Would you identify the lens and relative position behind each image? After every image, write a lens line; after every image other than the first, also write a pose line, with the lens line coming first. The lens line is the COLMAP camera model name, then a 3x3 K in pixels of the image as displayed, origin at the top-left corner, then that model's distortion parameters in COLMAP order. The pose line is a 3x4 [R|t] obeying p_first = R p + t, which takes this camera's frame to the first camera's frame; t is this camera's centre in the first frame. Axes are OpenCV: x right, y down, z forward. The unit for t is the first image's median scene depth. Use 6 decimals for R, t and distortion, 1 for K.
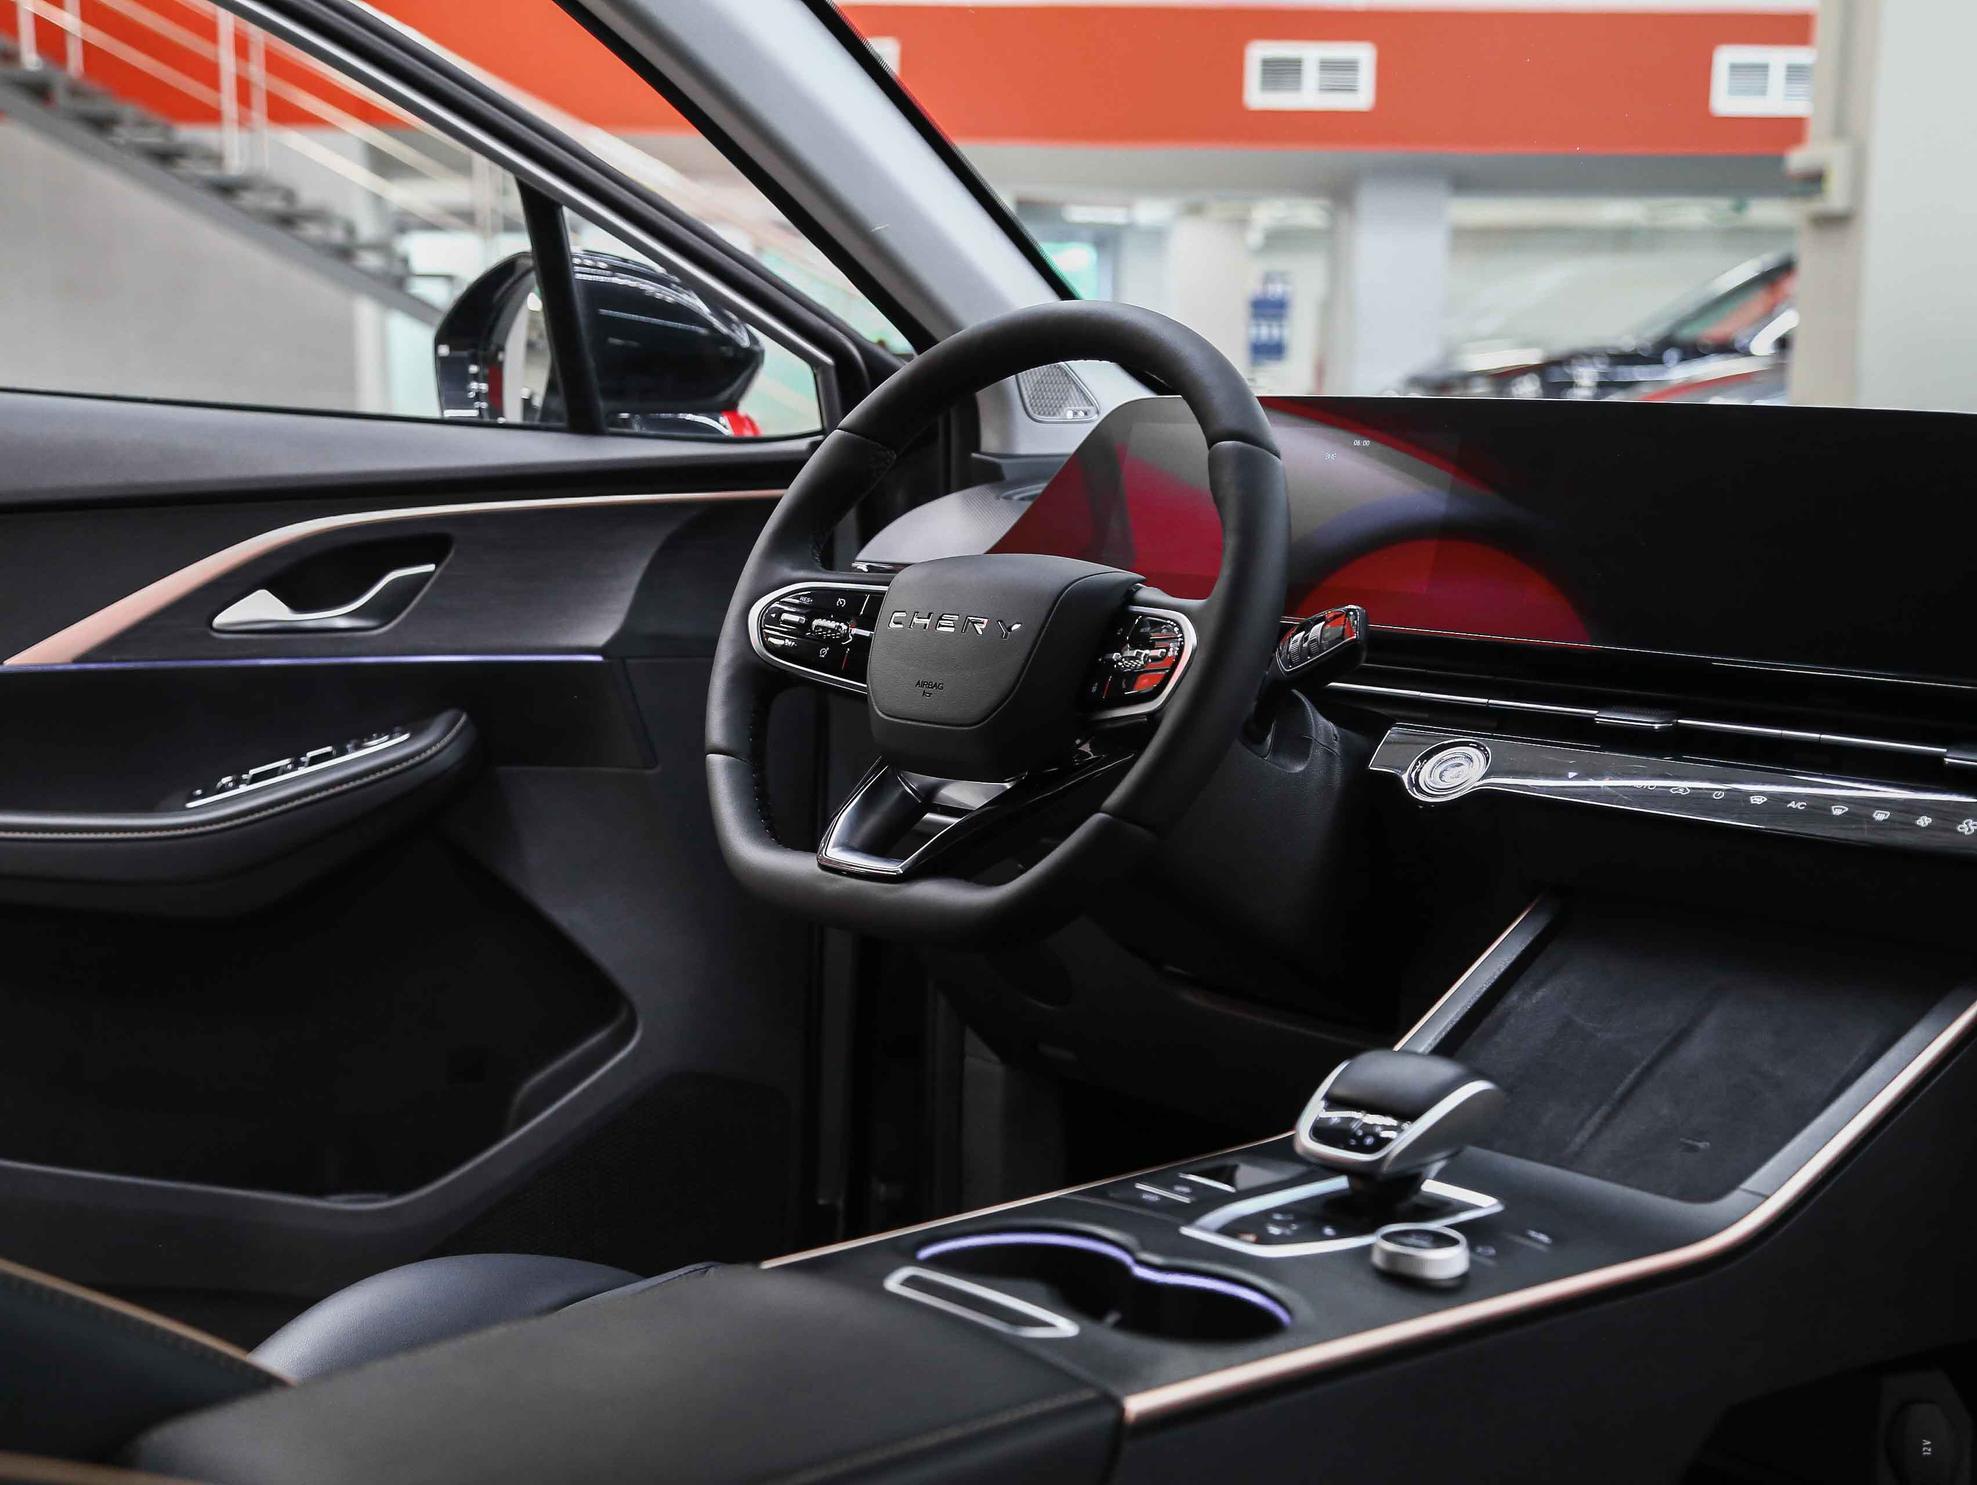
lens RADIAL K [[2670.8, 0, 988.5], [0, 2670.8, 742.5], [0, 0, 1]] dist [0.059439, 0.045434]
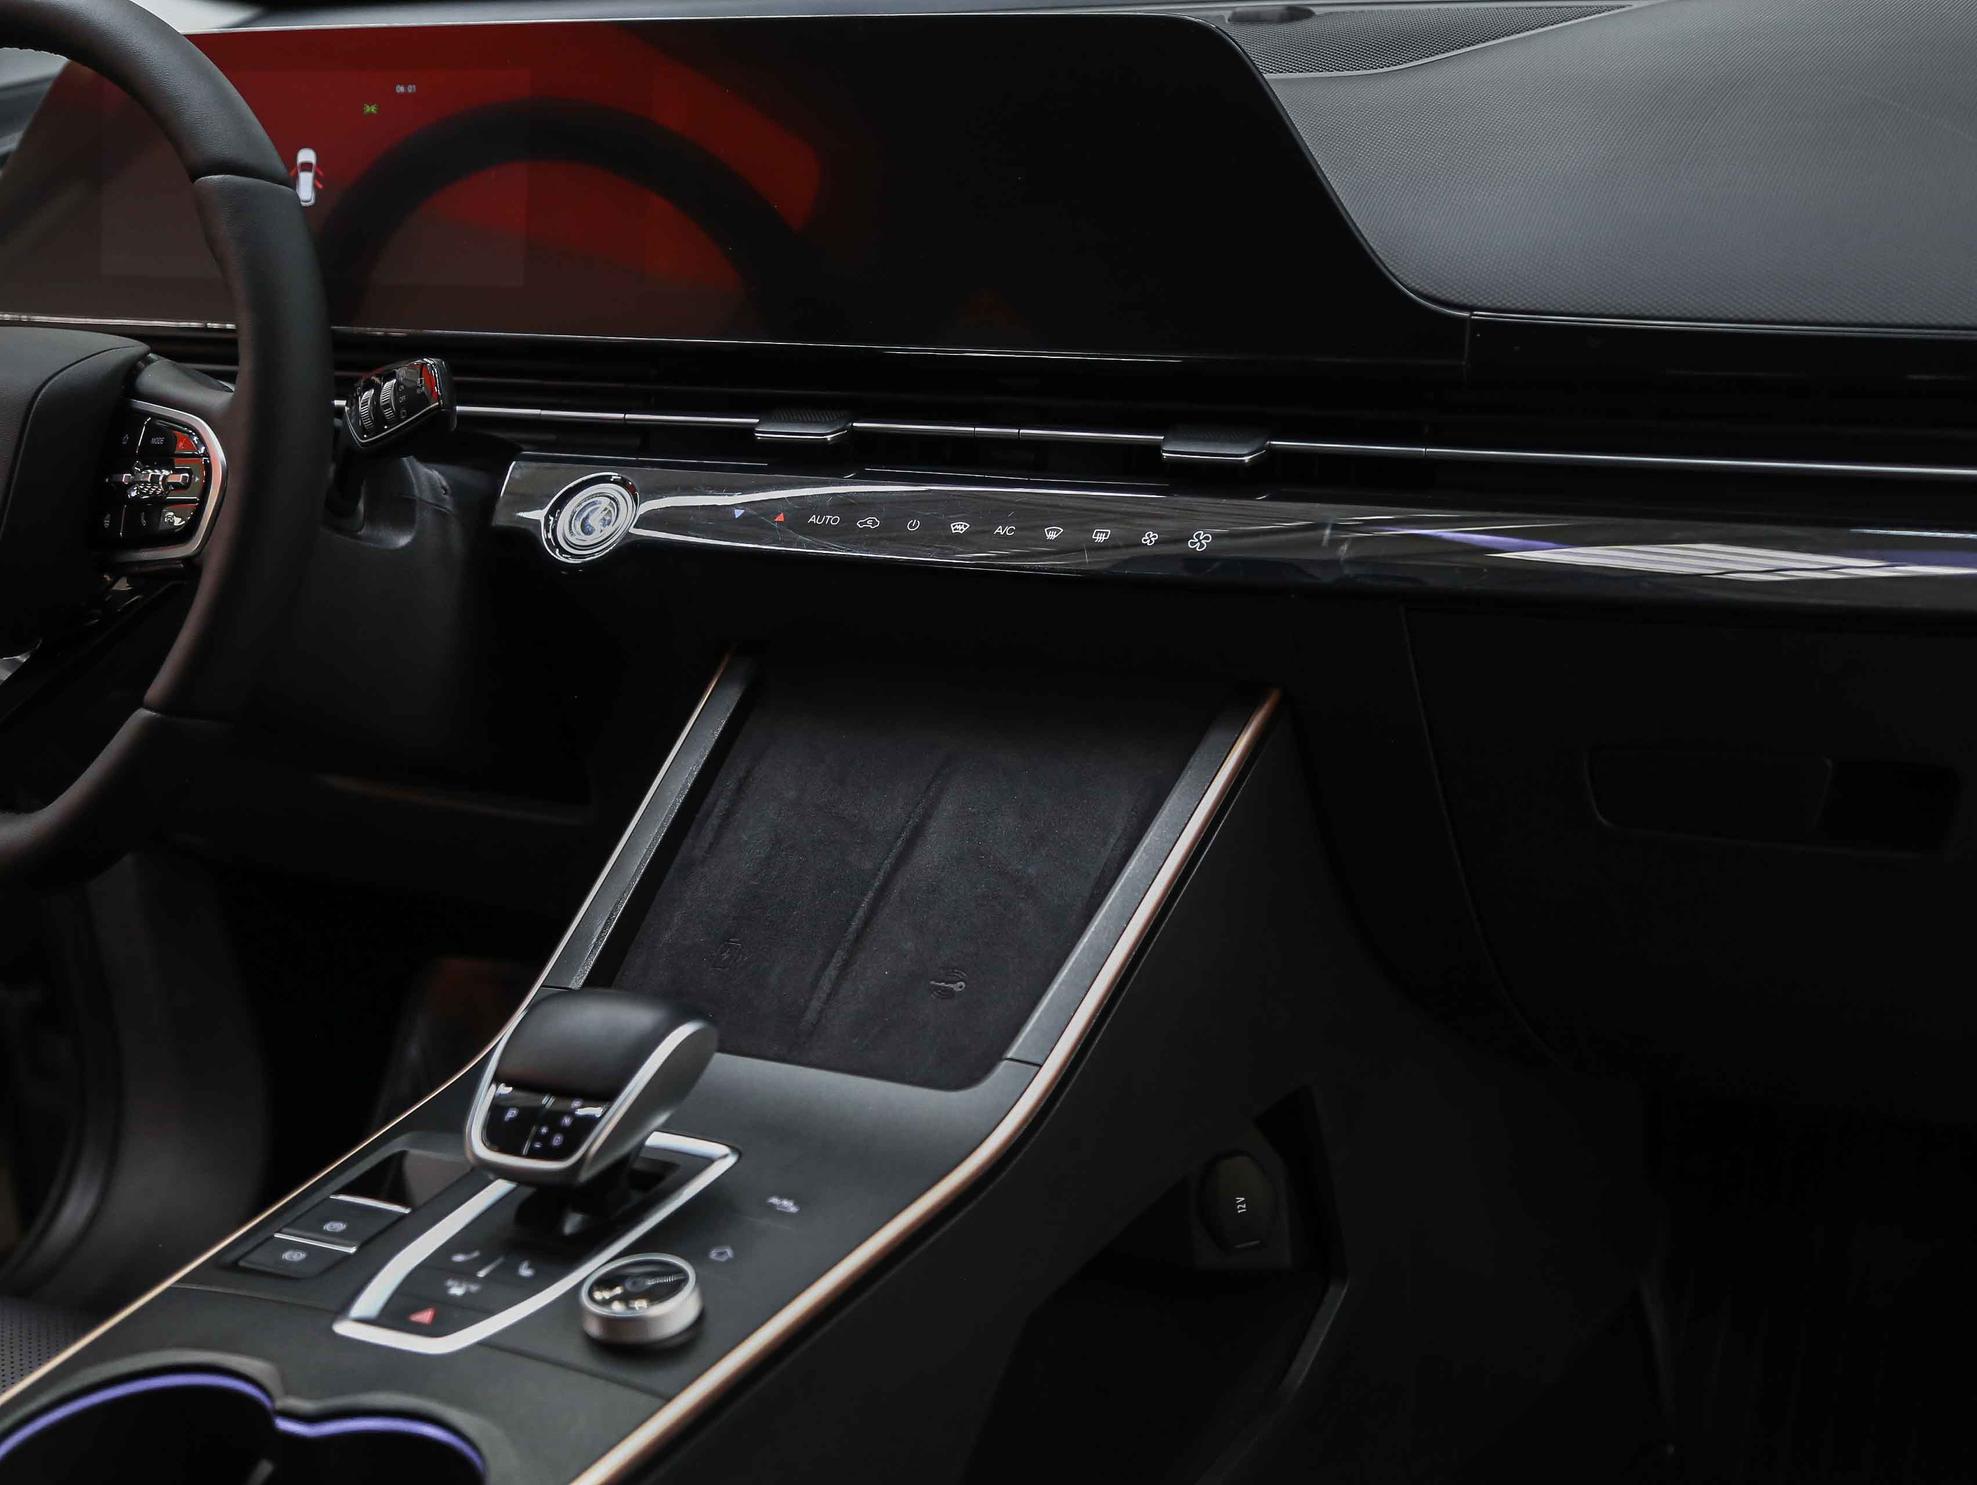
lens RADIAL K [[2891.6, 0, 988.5], [0, 2891.6, 742.5], [0, 0, 1]] dist [0.061079, 0.016103]
pose [[0.947630, -0.203519, 0.246124, 0.057591], [0.146994, 0.962117, 0.229615, -0.106883], [-0.283531, -0.181411, 0.941647, 0.136695]]
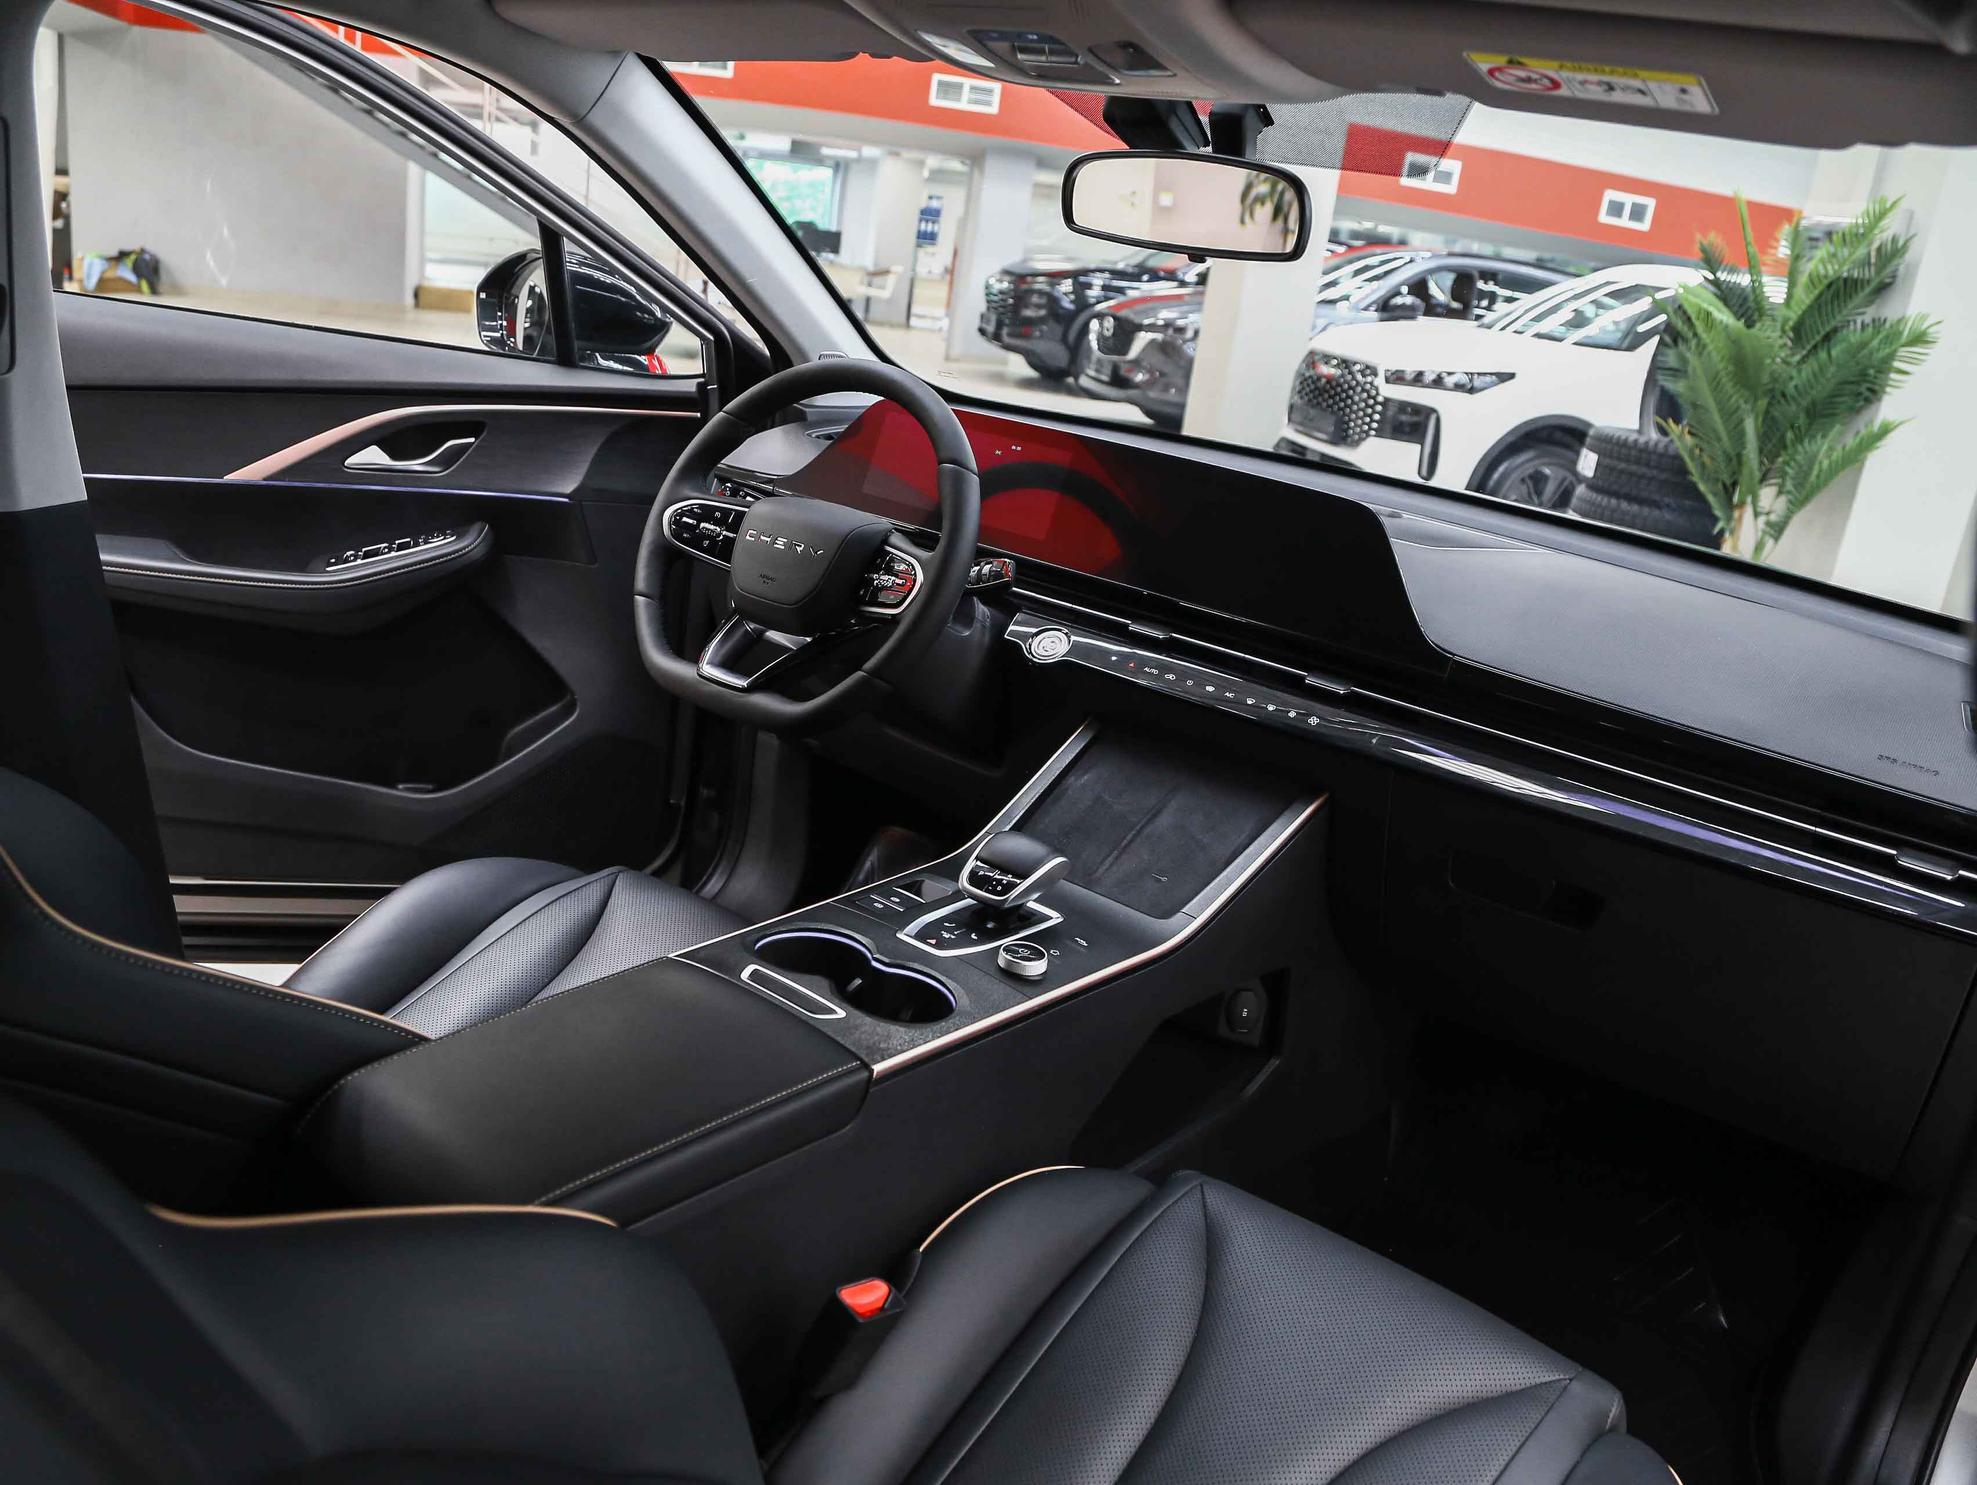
lens RADIAL K [[1440.0, 0, 988.5], [0, 1440.0, 742.5], [0, 0, 1]] dist [-0.113380, 0.042643]
pose [[0.982506, 0.067721, 0.173480, -0.035046], [-0.099904, 0.977817, 0.184100, -0.101947], [-0.157164, -0.198210, 0.967477, 0.037219]]
